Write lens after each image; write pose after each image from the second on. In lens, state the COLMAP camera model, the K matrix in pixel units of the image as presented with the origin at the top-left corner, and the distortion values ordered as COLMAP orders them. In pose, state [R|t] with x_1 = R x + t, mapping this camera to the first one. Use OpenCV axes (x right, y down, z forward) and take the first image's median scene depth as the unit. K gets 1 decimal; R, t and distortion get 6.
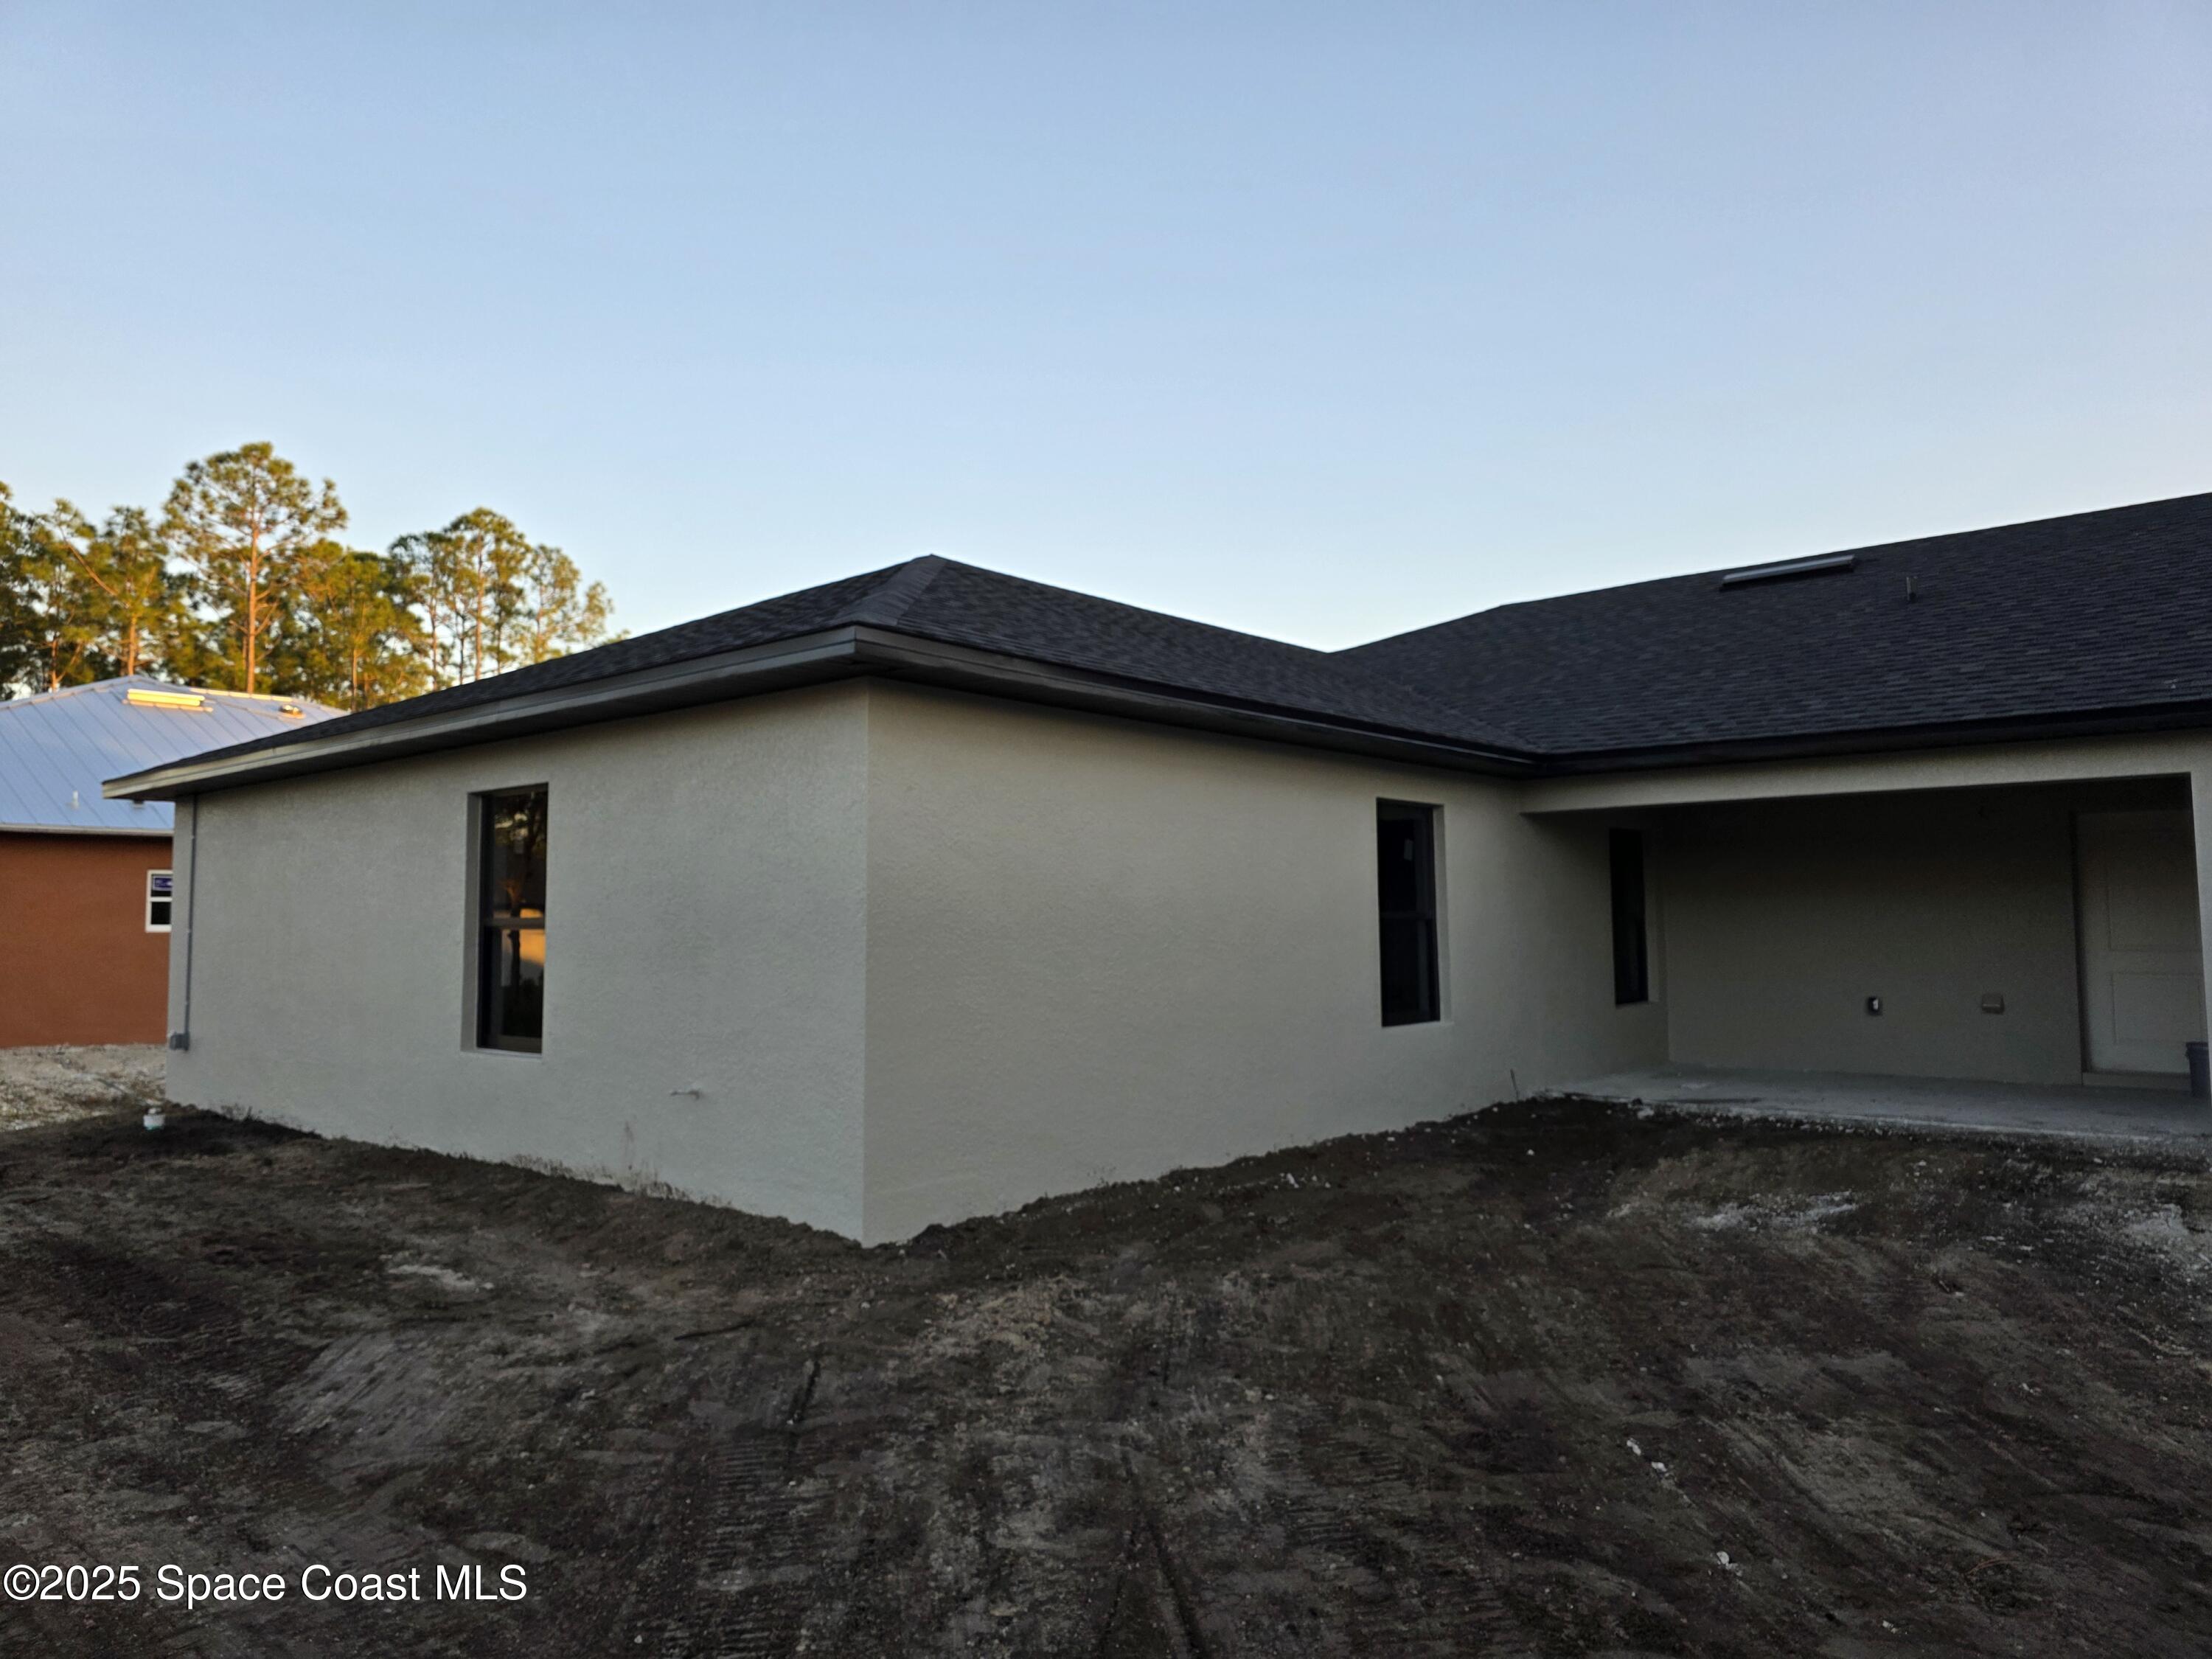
lens RADIAL K [[1480.8, 0, 1117.4], [0, 1480.8, 841.4], [0, 0, 1]] dist [0.046961, -0.038285]
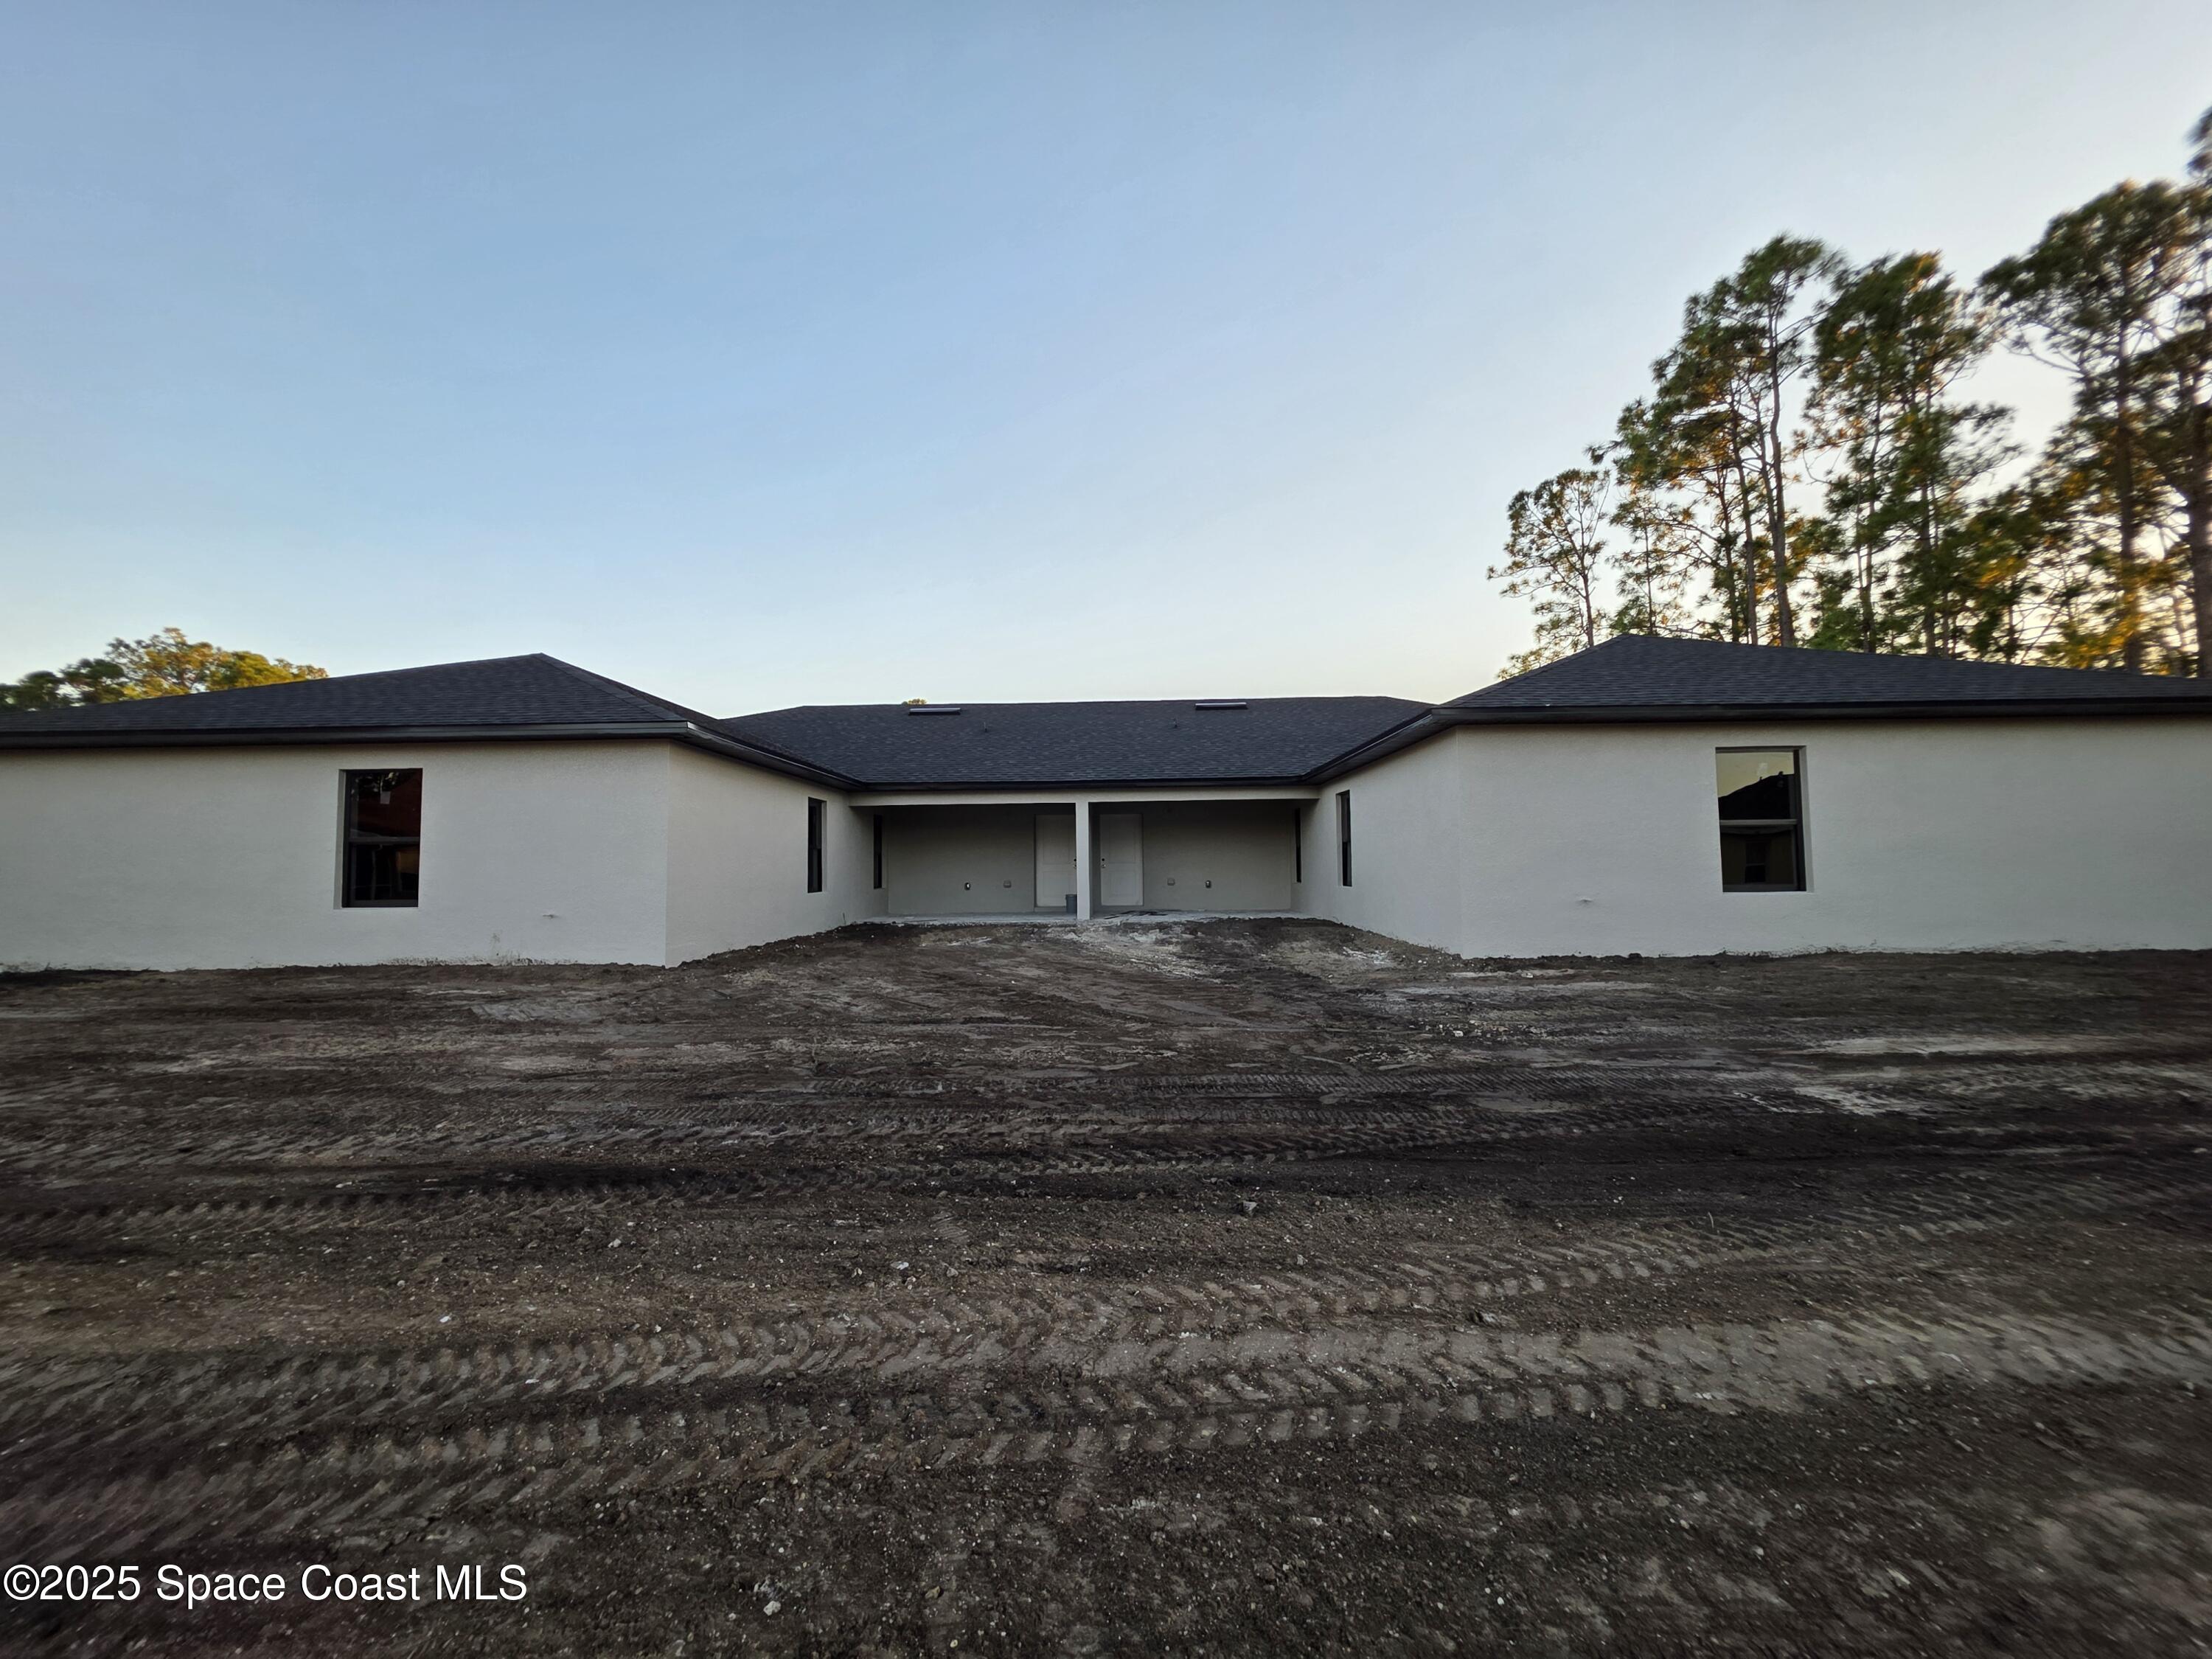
lens RADIAL K [[875.4, 0, 1107.0], [0, 875.4, 817.9], [0, 0, 1]] dist [-0.002694, 0.000879]
pose [[0.766650, 0.036174, 0.641045, -0.072794], [-0.030573, 0.999336, -0.019829, 0.003542], [-0.641337, -0.004396, 0.767247, -0.079649]]
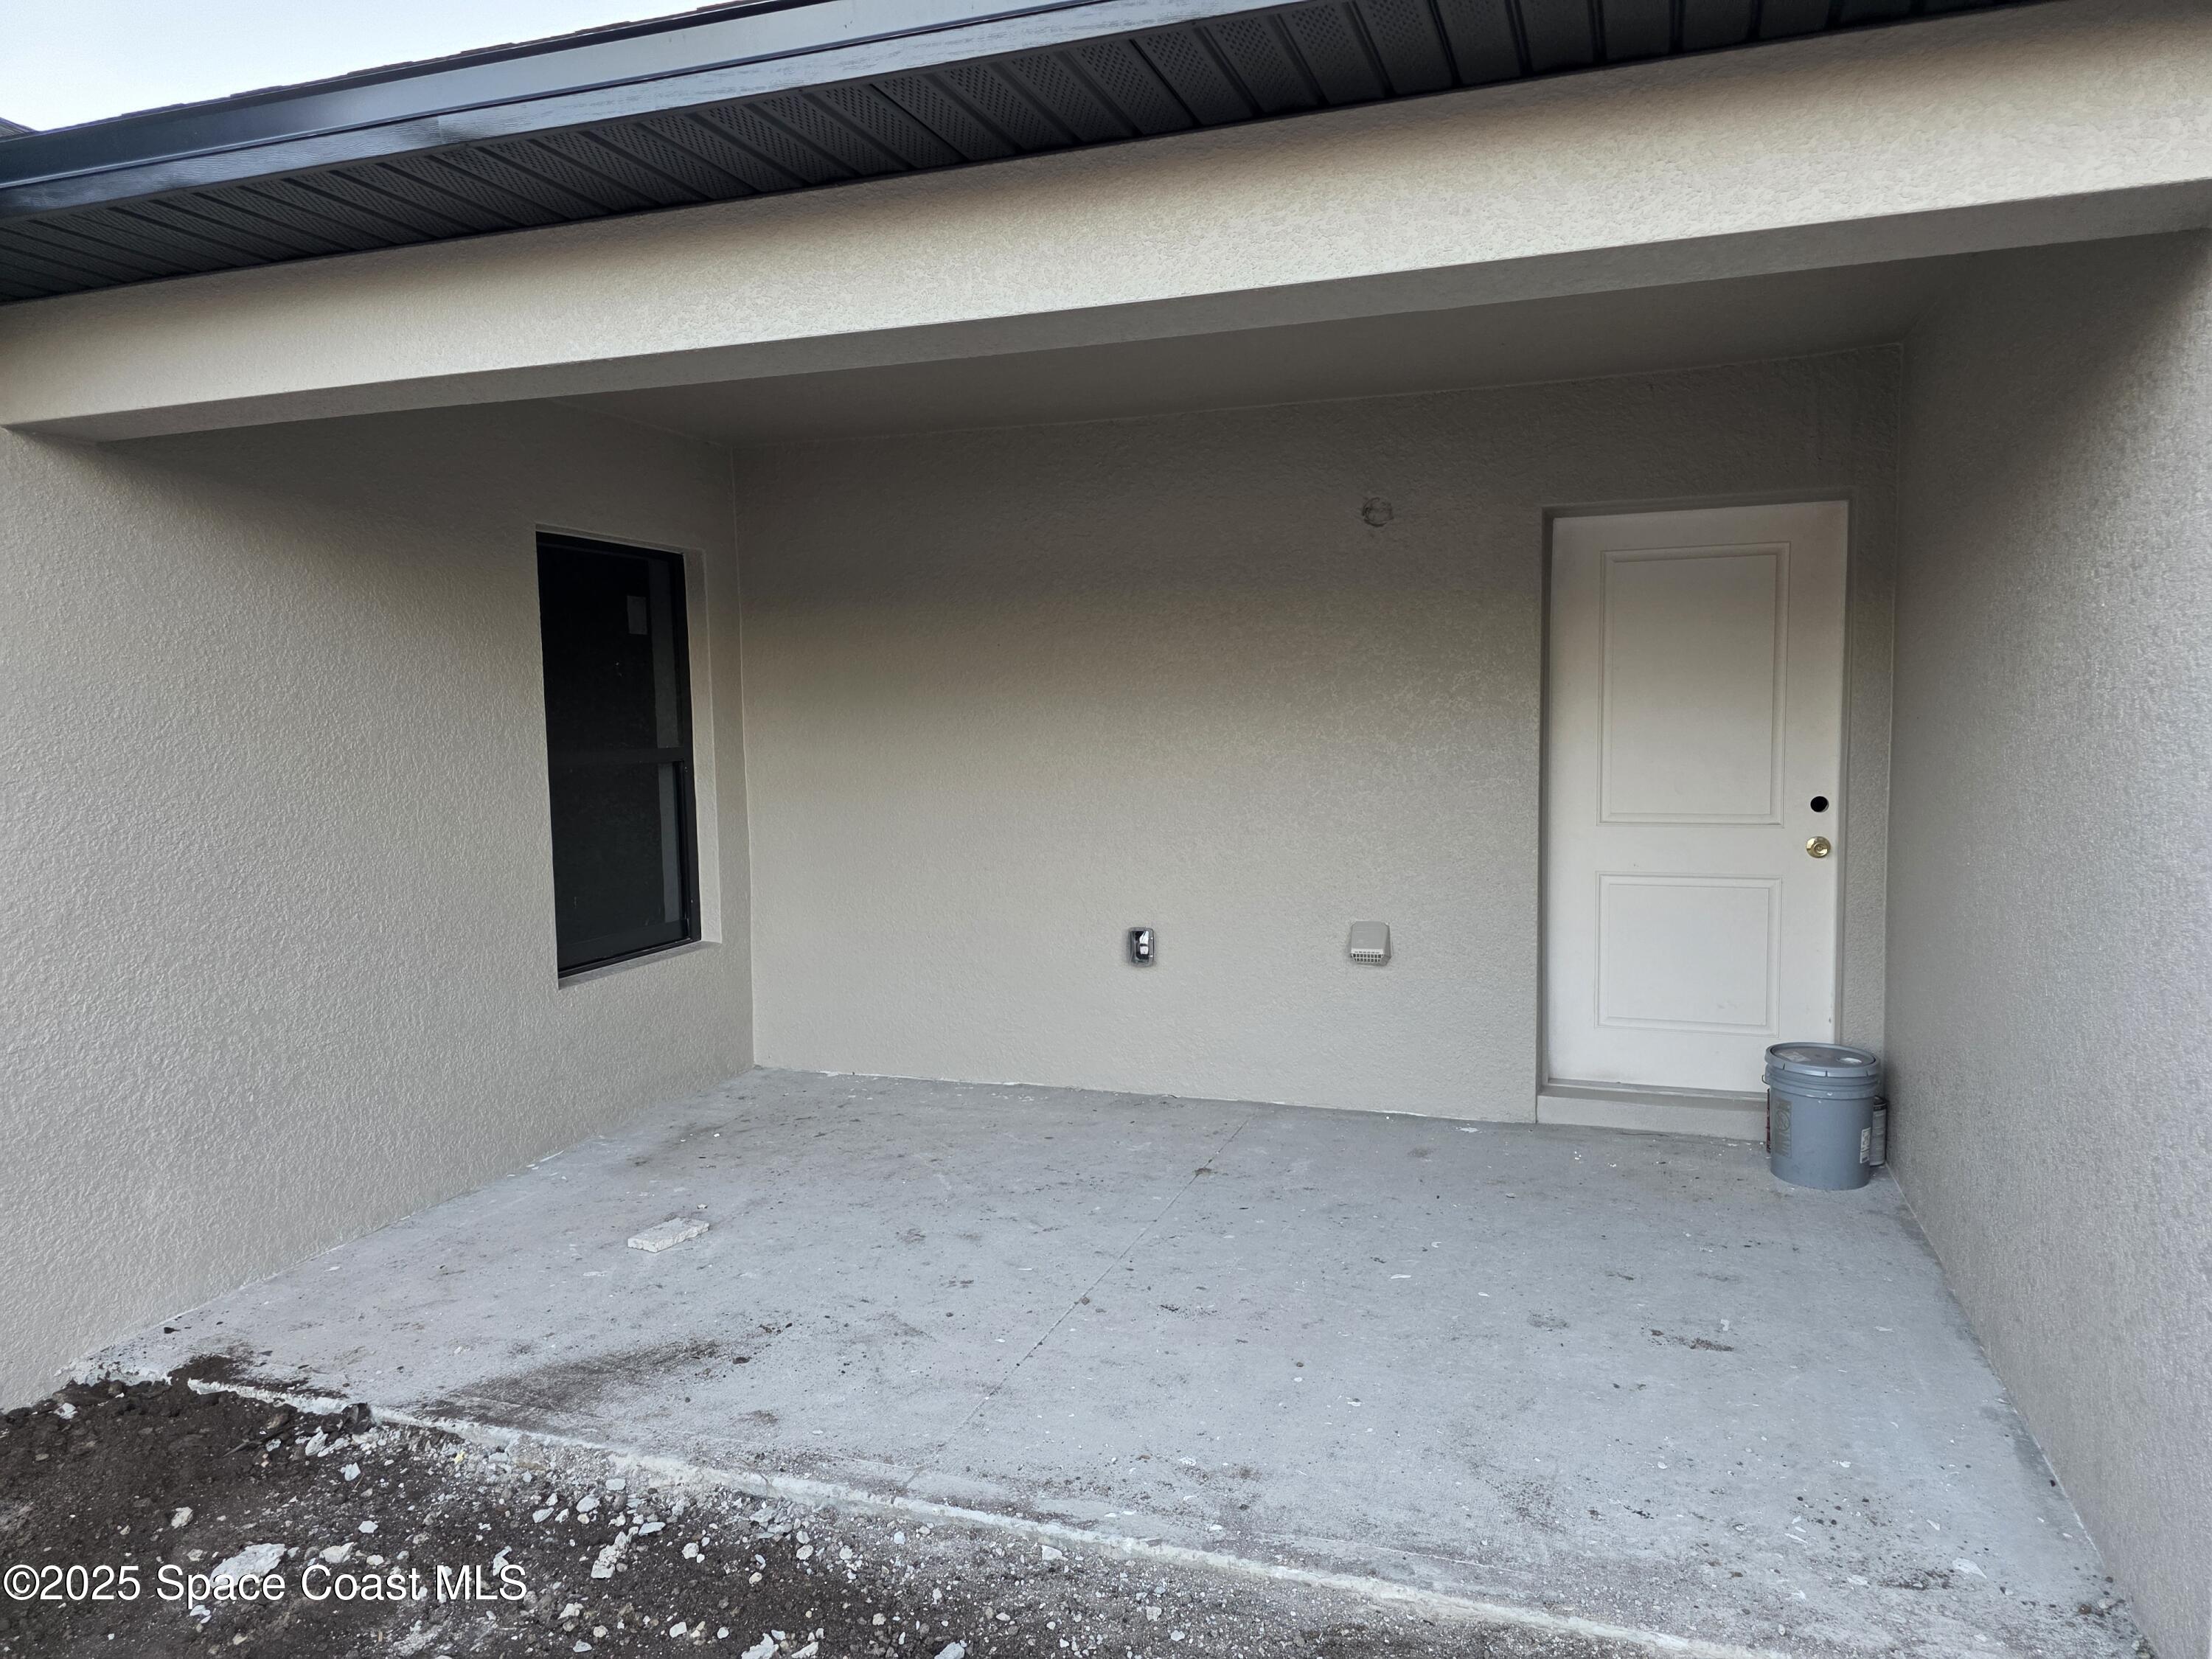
lens RADIAL K [[1480.8, 0, 1101.6], [0, 1480.8, 831.7], [0, 0, 1]] dist [0.046961, -0.038285]
pose [[0.929625, -0.039499, 0.366384, 0.088383], [-0.012392, 0.990326, 0.138208, 0.003492], [-0.368298, -0.133021, 0.920142, 0.158802]]
